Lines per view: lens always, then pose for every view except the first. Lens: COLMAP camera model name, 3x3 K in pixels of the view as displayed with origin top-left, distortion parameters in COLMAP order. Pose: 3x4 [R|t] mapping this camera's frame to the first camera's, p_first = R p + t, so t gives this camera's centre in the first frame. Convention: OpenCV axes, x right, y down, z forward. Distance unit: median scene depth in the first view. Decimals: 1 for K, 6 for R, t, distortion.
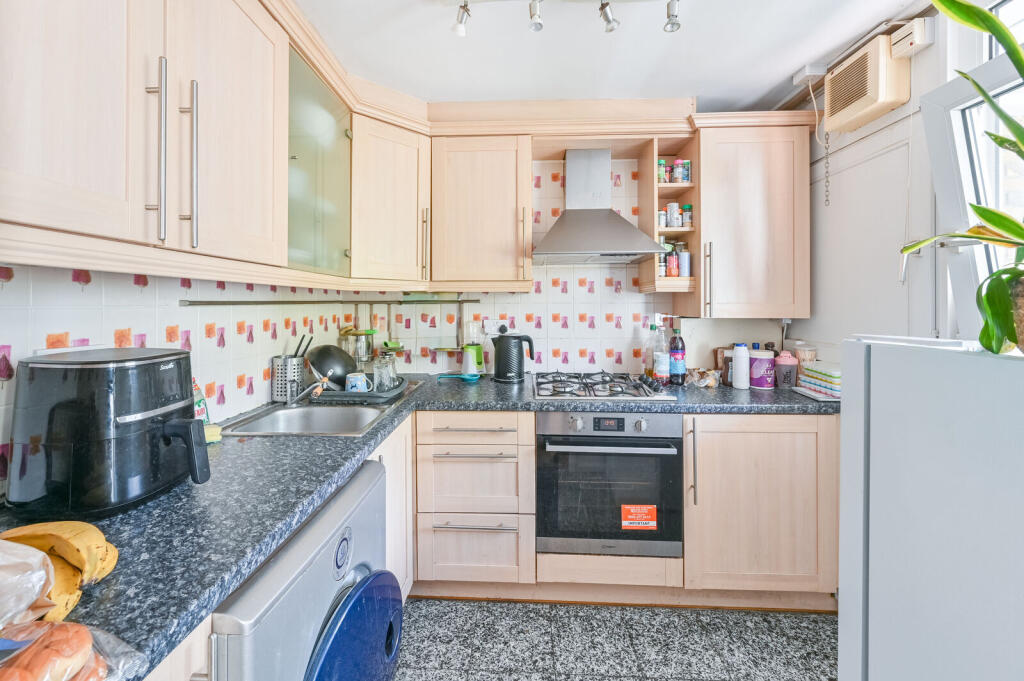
lens RADIAL K [[416.8, 0, 509.2], [0, 416.8, 305.1], [0, 0, 1]] dist [-0.004096, 0.001039]
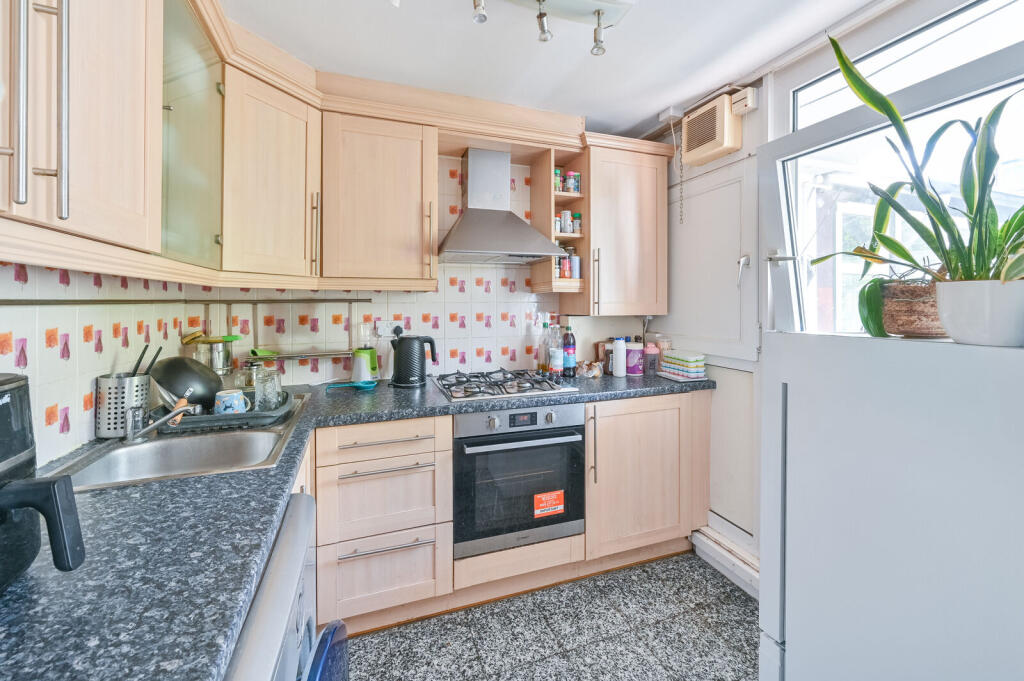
lens RADIAL K [[416.8, 0, 521.2], [0, 416.8, 305.4], [0, 0, 1]] dist [-0.004096, 0.001039]
pose [[0.921538, -0.003058, 0.388277, -0.164155], [0.002370, 0.999995, 0.002252, 0.000123], [-0.388282, -0.001155, 0.921540, 0.048149]]
